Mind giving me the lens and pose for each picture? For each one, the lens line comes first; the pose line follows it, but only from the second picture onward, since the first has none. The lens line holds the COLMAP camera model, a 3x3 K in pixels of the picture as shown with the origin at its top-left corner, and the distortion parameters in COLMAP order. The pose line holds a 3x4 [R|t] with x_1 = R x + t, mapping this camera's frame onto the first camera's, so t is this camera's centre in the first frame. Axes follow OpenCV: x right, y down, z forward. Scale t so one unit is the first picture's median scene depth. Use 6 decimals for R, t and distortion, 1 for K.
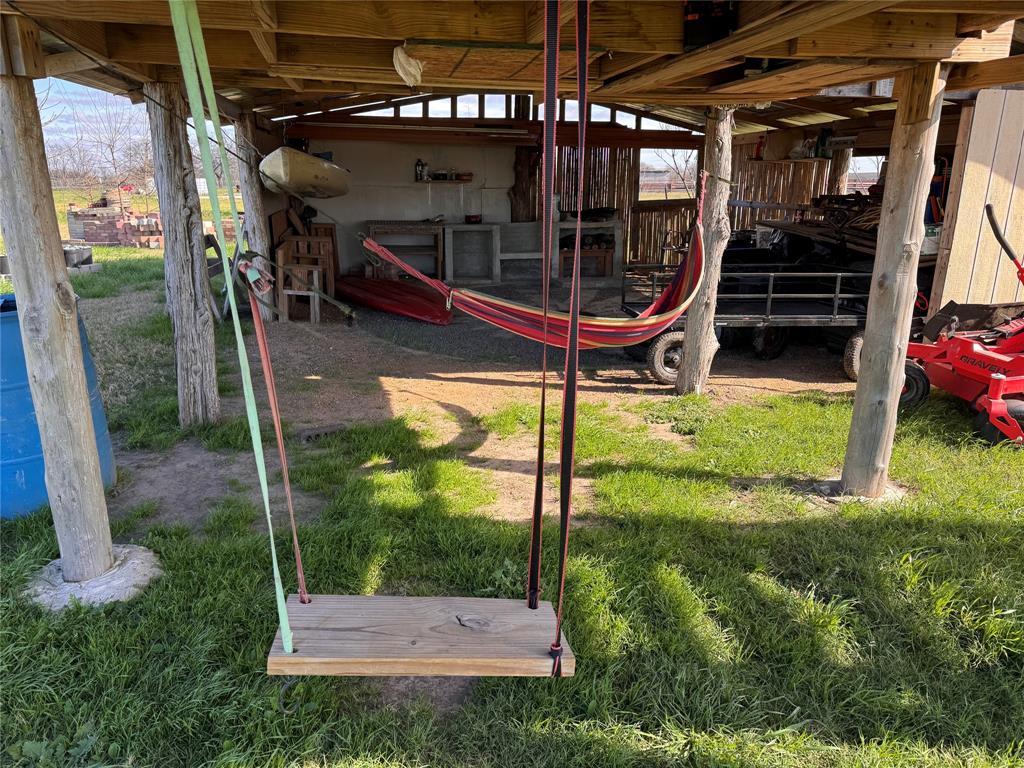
lens RADIAL K [[714.7, 0, 505.5], [0, 714.7, 392.4], [0, 0, 1]] dist [0.068670, -0.082217]
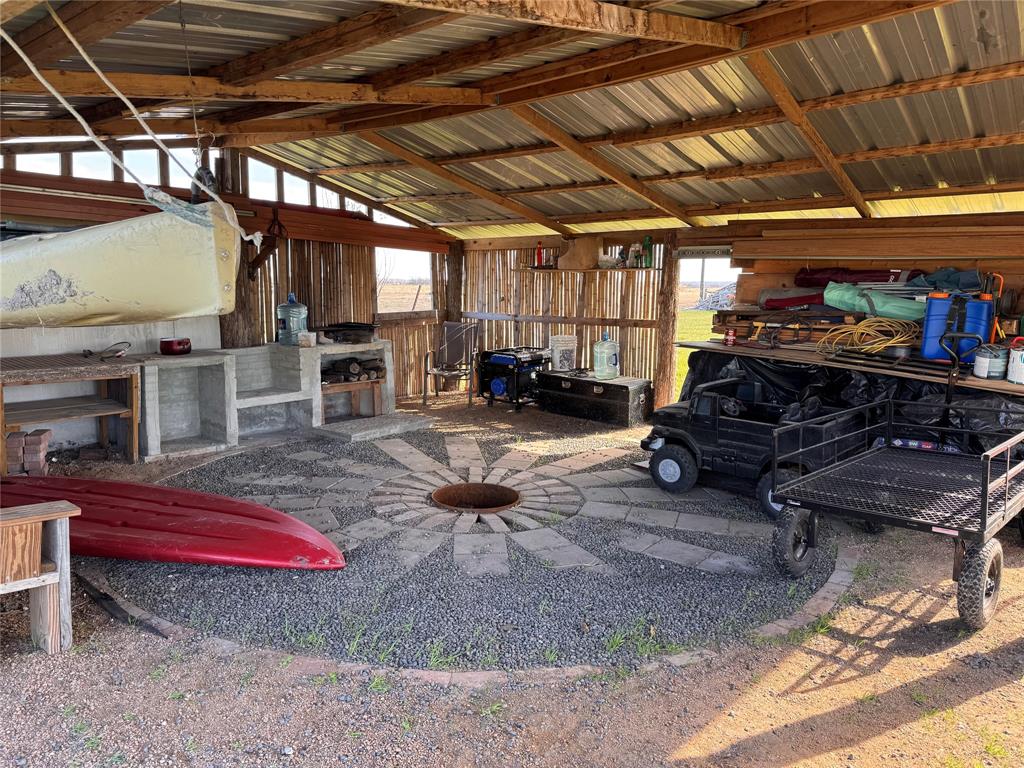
lens RADIAL K [[714.7, 0, 512.6], [0, 714.7, 385.3], [0, 0, 1]] dist [0.068670, -0.082217]
pose [[0.759318, -0.081763, 0.645562, -0.225456], [0.171705, 0.982089, -0.077576, -0.116271], [-0.627657, 0.169751, 0.759757, 0.374232]]
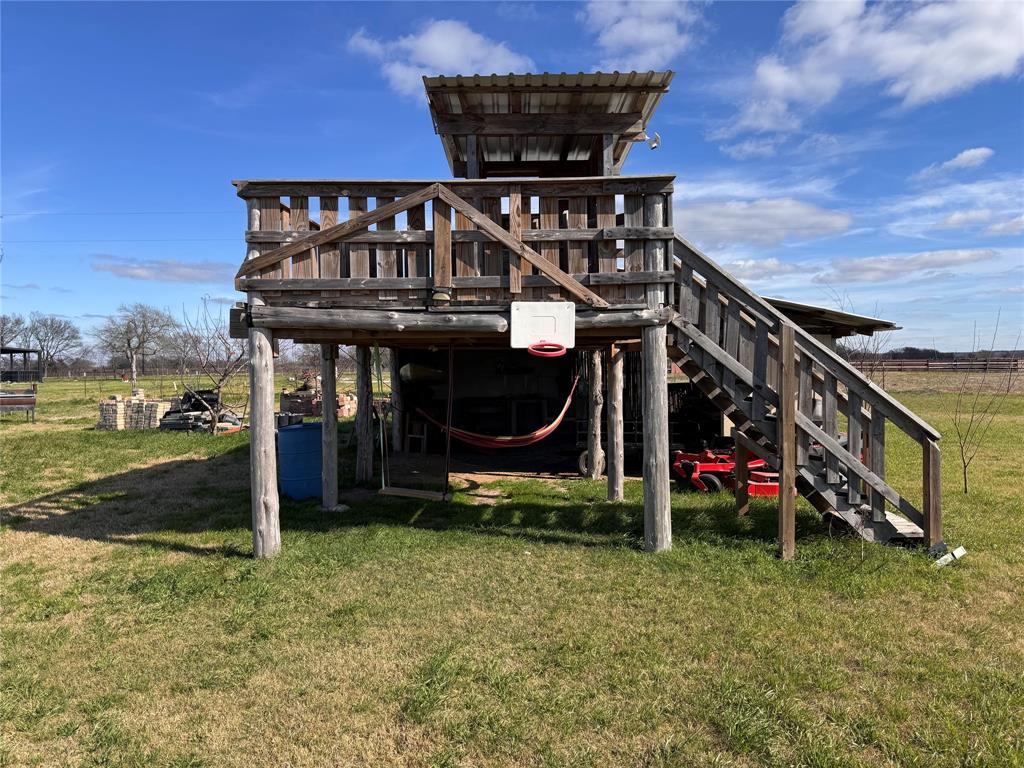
lens RADIAL K [[714.7, 0, 507.8], [0, 714.7, 386.9], [0, 0, 1]] dist [0.068670, -0.082217]
pose [[0.982987, -0.005882, -0.183582, 0.185244], [-0.040011, 0.968628, -0.245273, 0.118278], [0.179265, 0.248445, 0.951913, -0.477423]]
